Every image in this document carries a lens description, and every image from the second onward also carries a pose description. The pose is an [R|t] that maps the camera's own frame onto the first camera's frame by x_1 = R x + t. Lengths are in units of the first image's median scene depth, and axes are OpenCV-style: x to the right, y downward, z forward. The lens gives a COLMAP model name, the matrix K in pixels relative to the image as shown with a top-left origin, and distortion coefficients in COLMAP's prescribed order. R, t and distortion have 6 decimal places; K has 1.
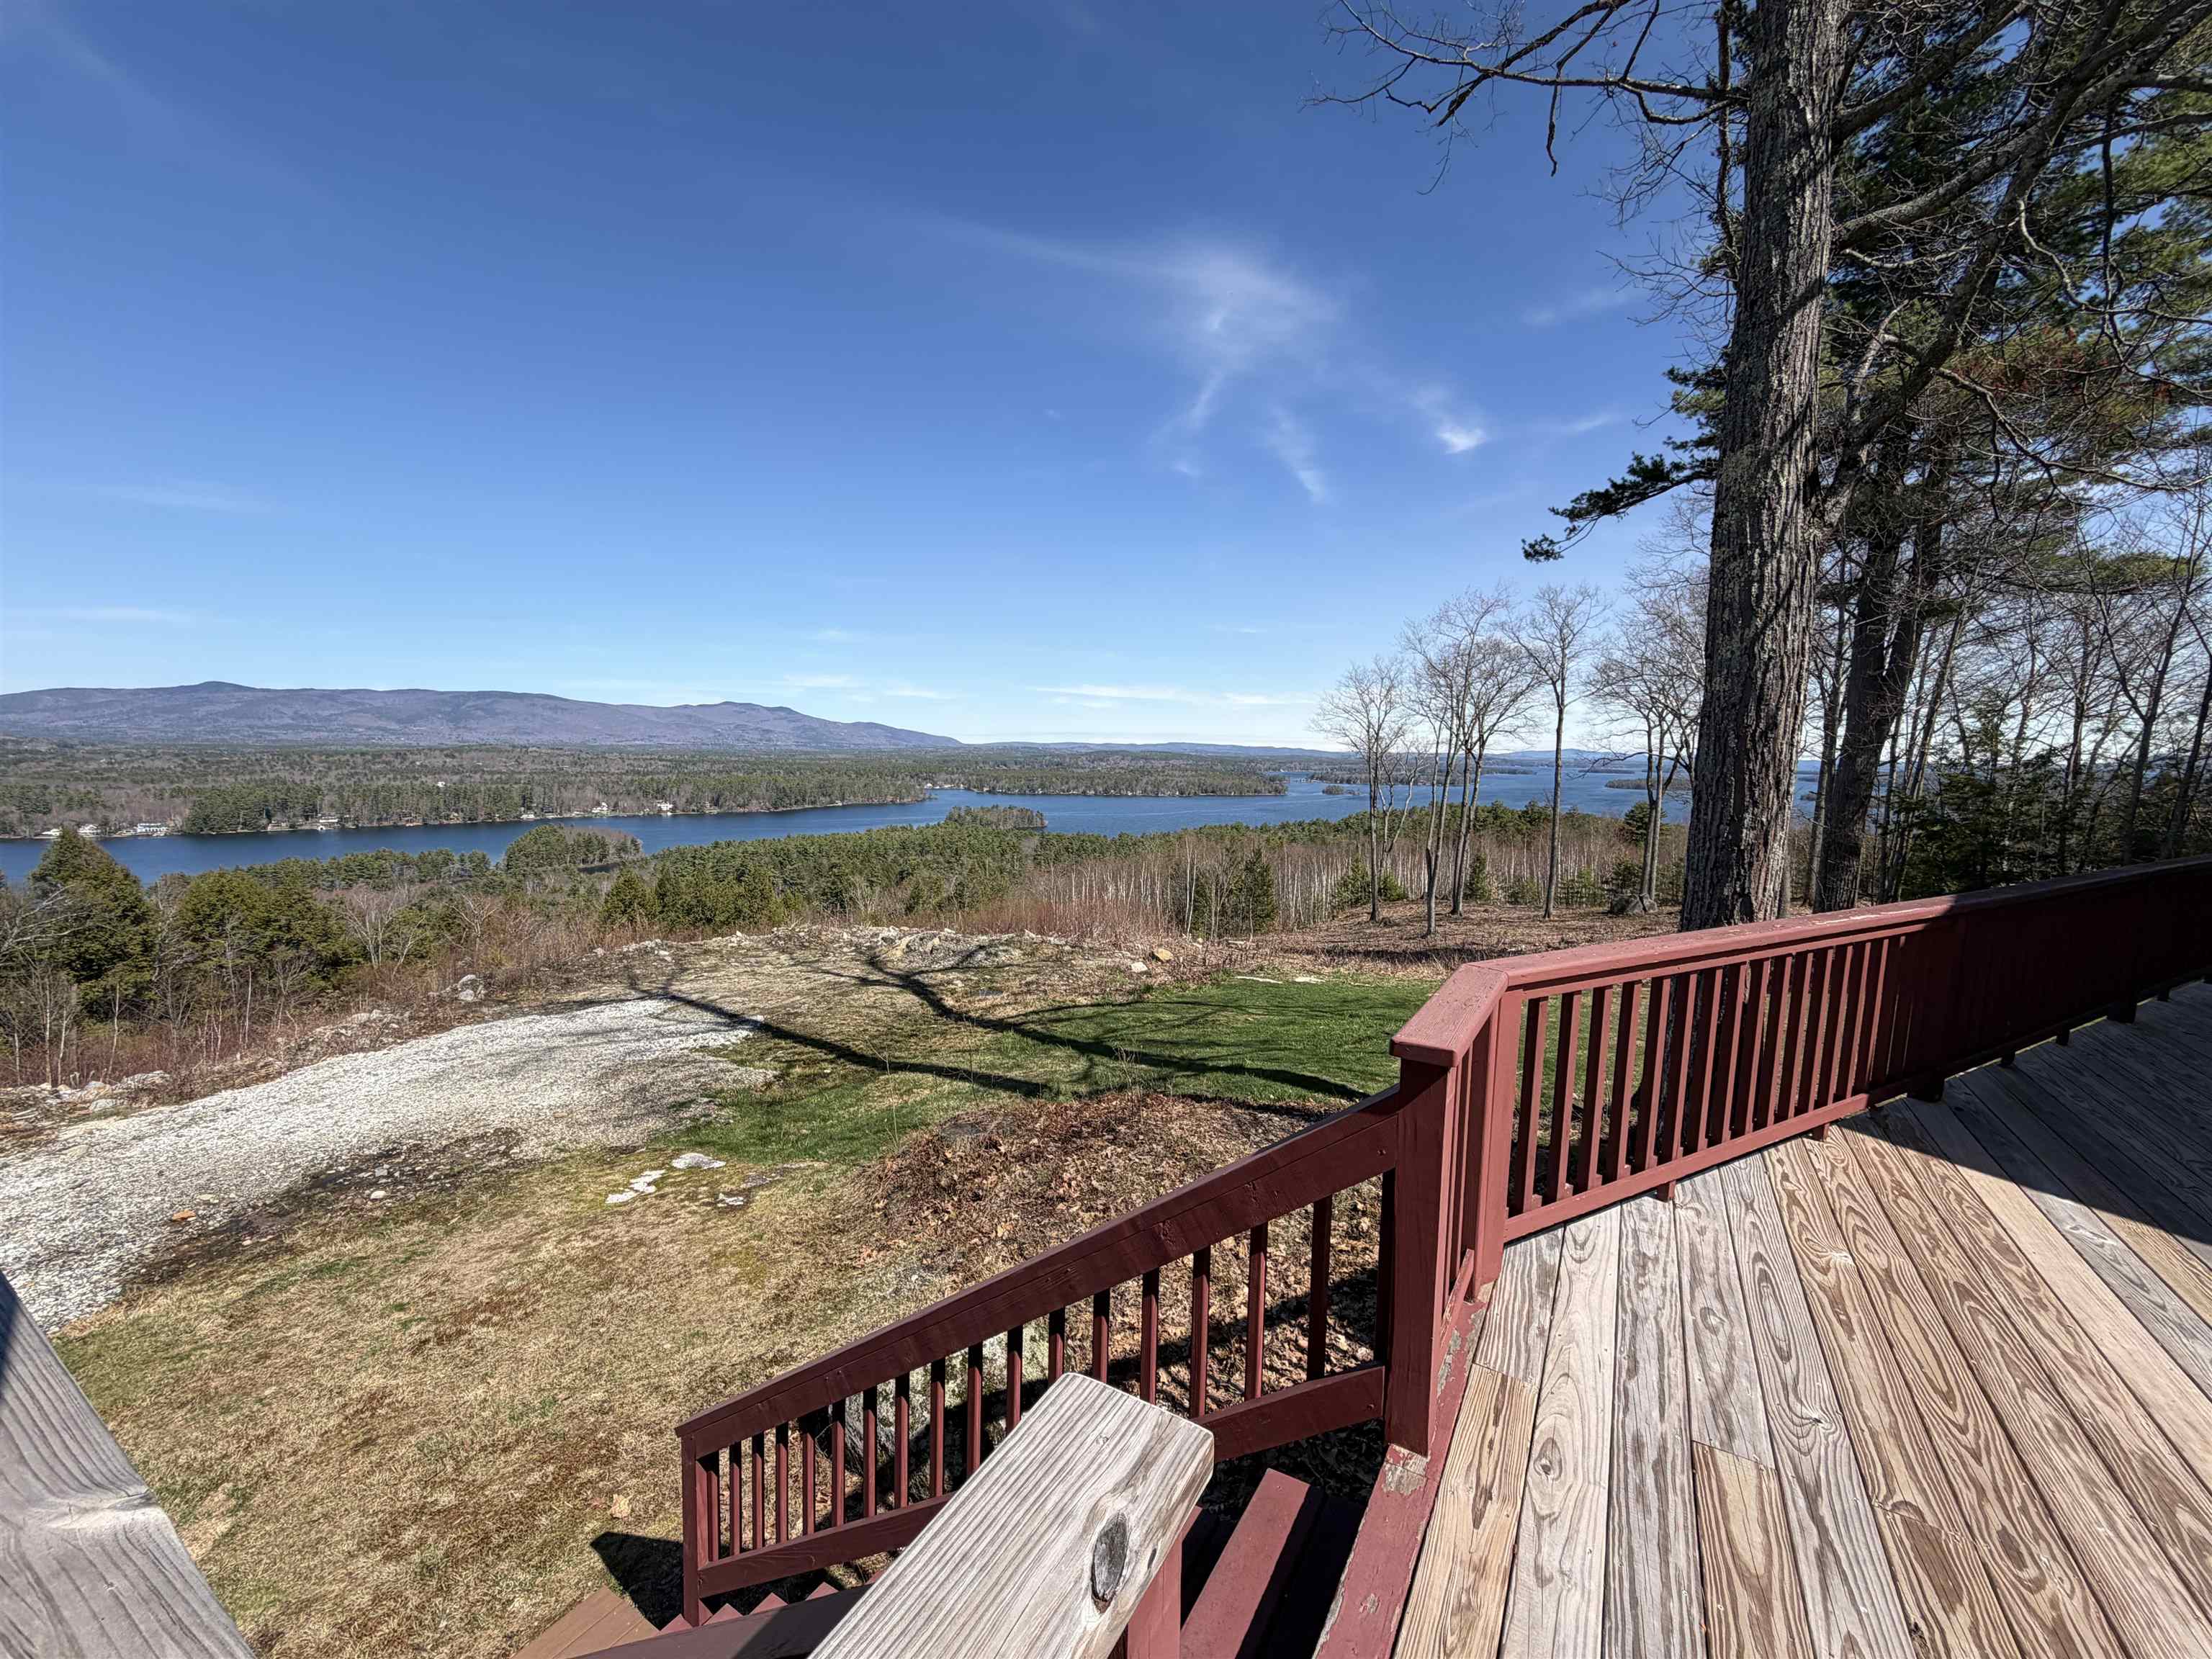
lens RADIAL K [[878.7, 0, 1102.3], [0, 878.7, 835.6], [0, 0, 1]] dist [-0.000607, 0.000359]
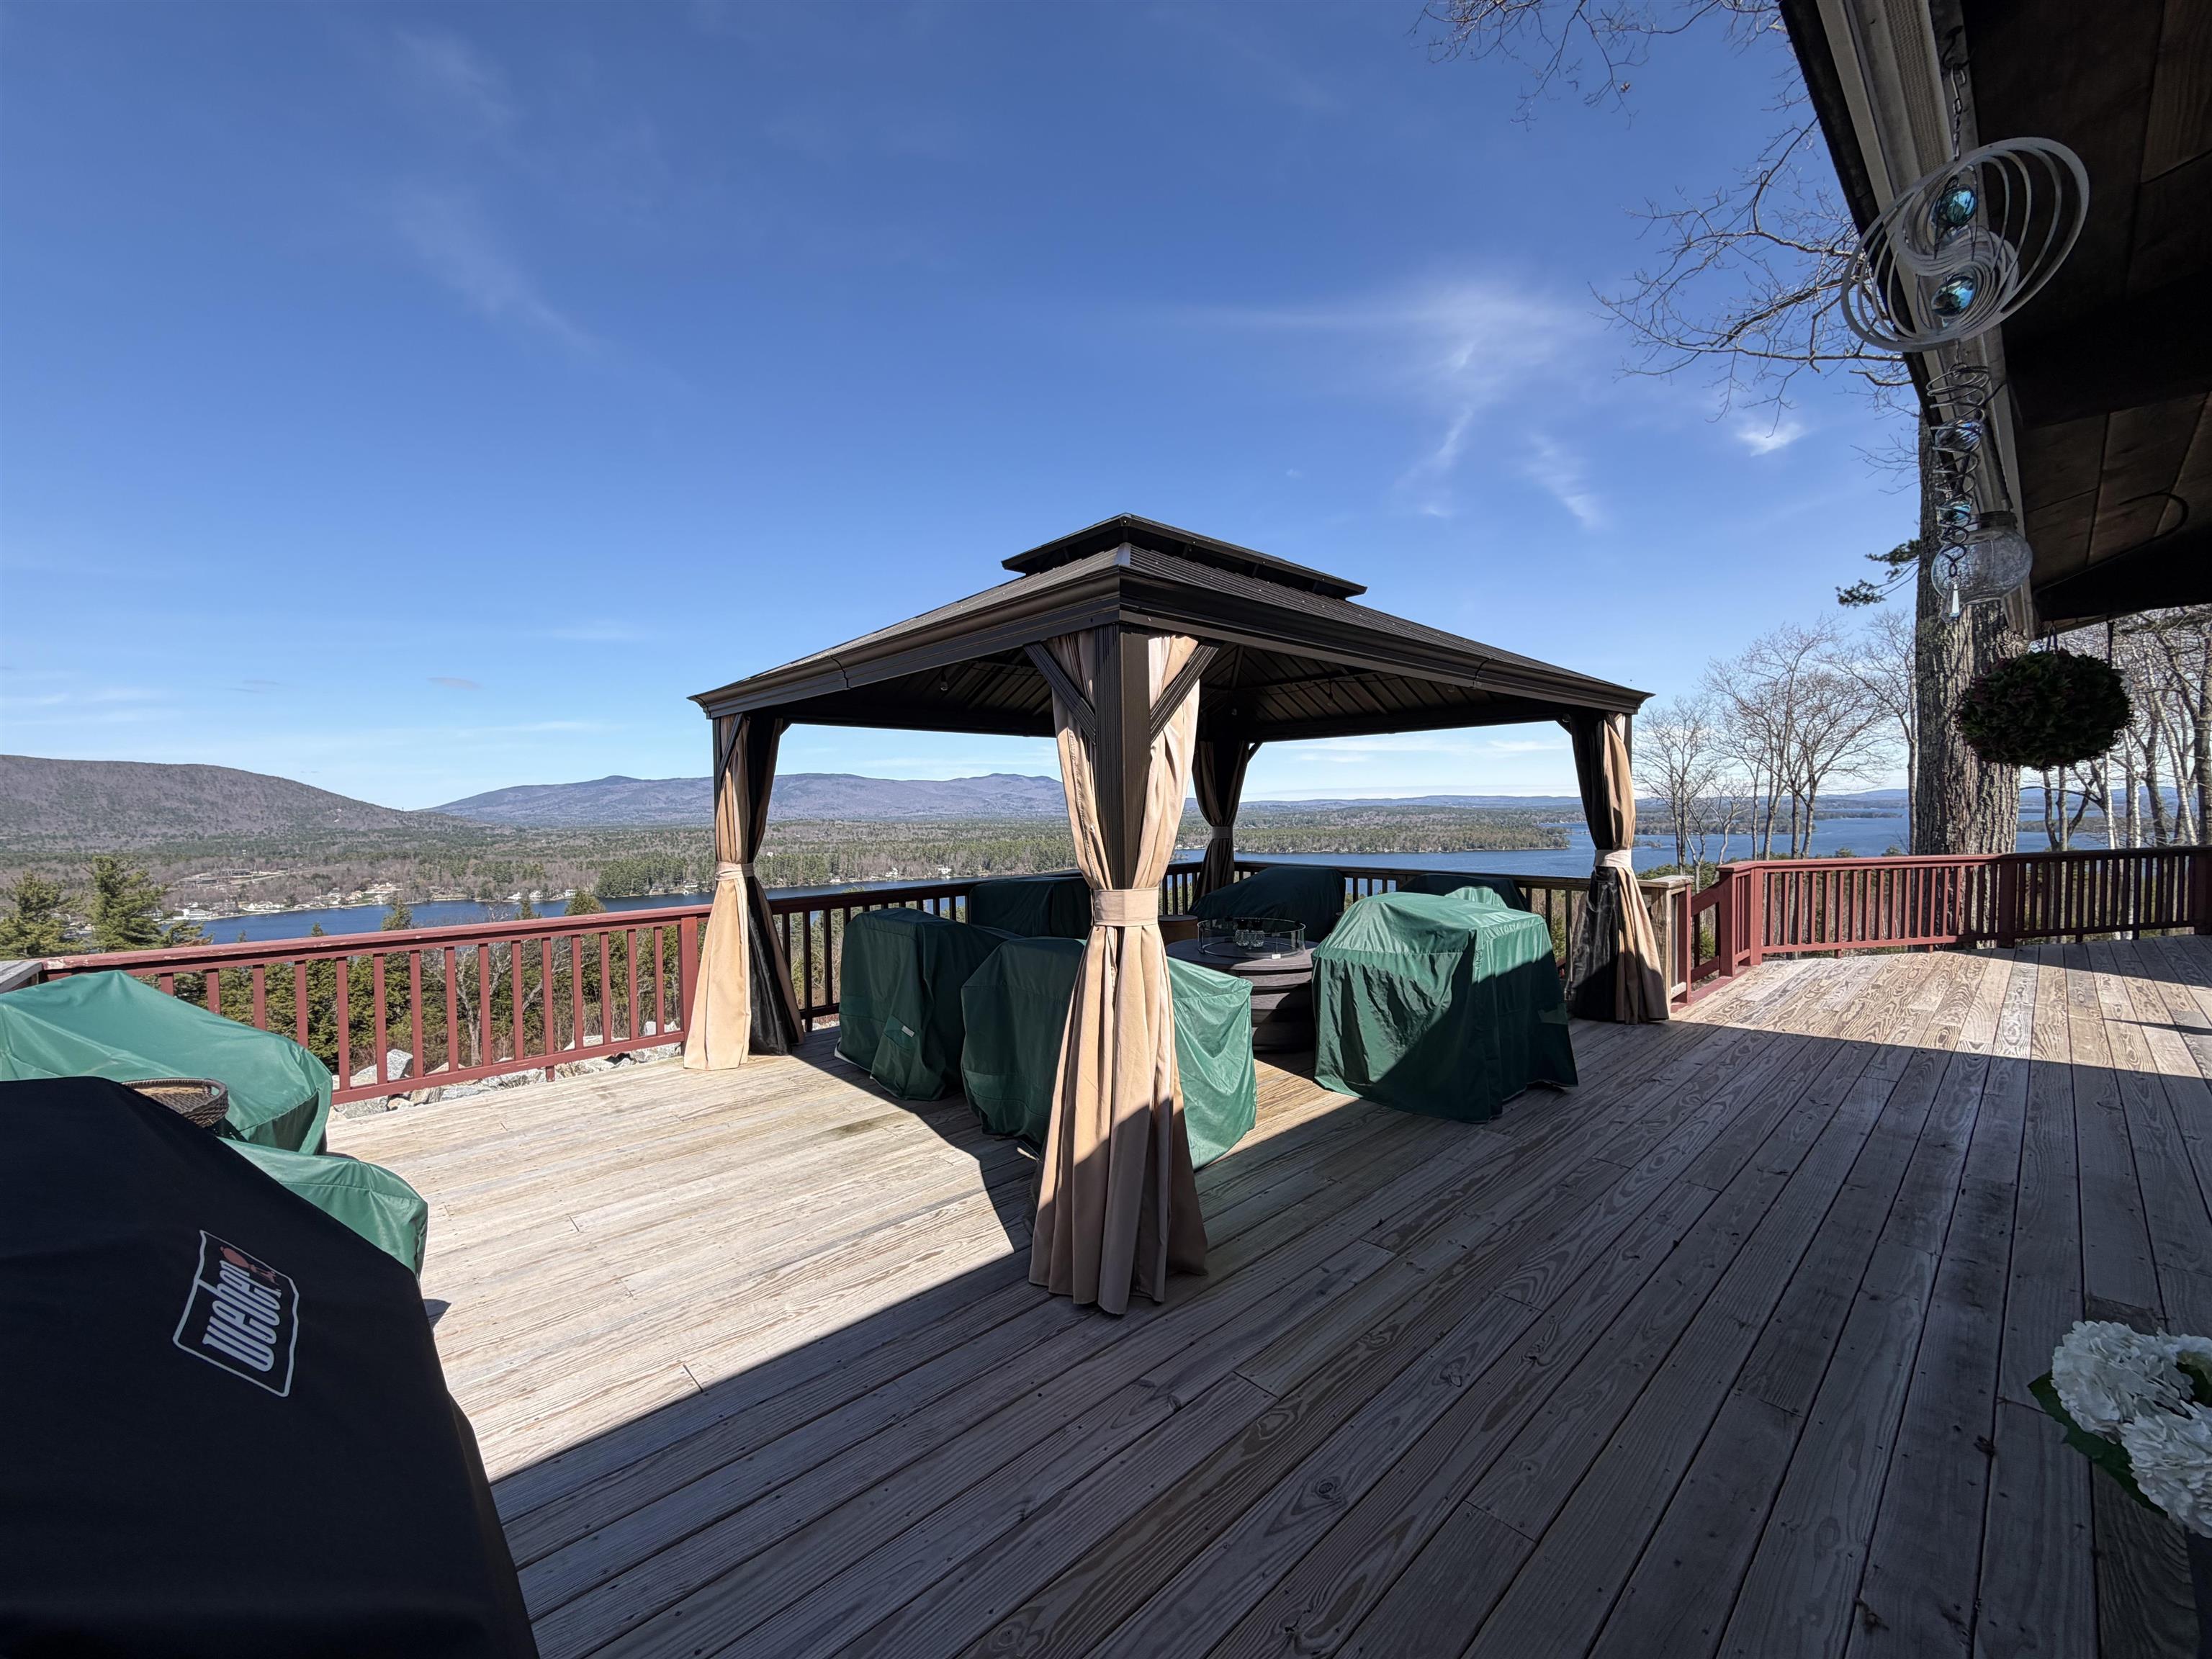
lens RADIAL K [[898.4, 0, 1089.2], [0, 898.4, 830.2], [0, 0, 1]] dist [0.000379, -0.000097]
pose [[0.960657, -0.026632, -0.276459, -0.079989], [0.005729, 0.997080, -0.076146, 0.022518], [0.277679, 0.071566, 0.958004, -0.232791]]
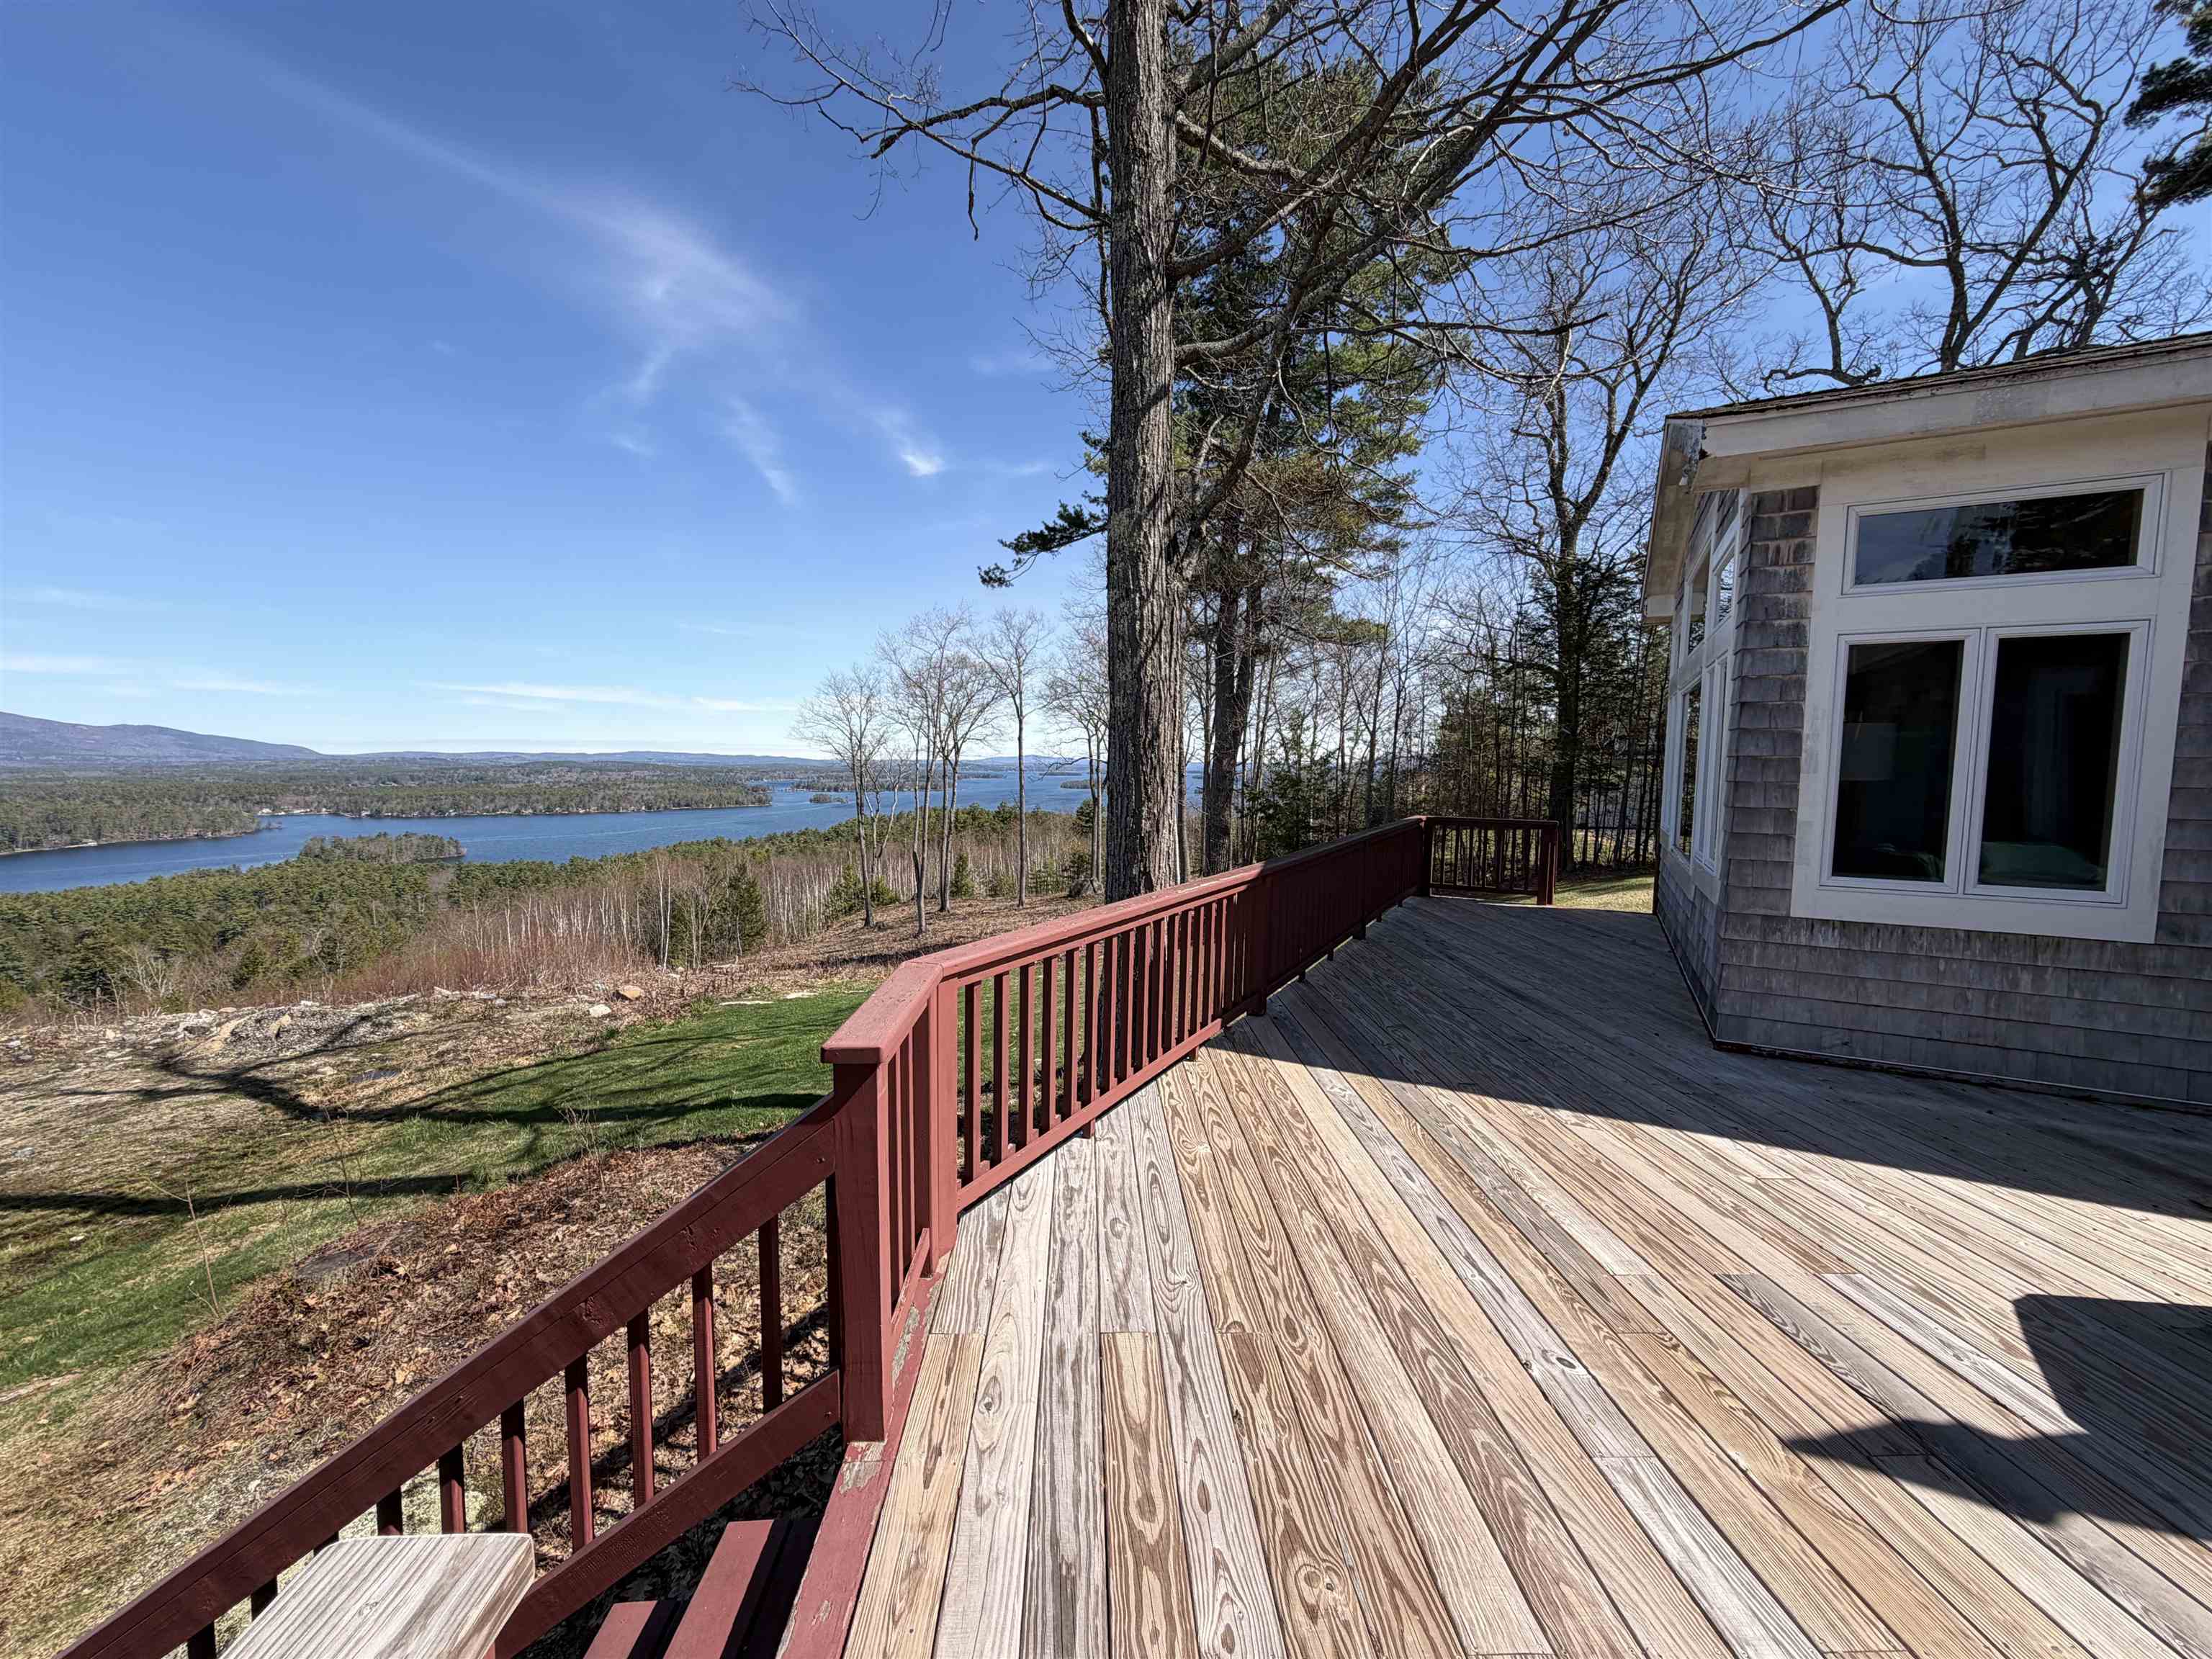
lens RADIAL K [[878.7, 0, 1102.3], [0, 878.7, 835.6], [0, 0, 1]] dist [-0.000607, 0.000359]
pose [[0.843560, -0.057082, 0.533992, 0.004734], [0.061685, 0.998053, 0.009243, -0.000044], [-0.533480, 0.025142, 0.845439, -0.002202]]
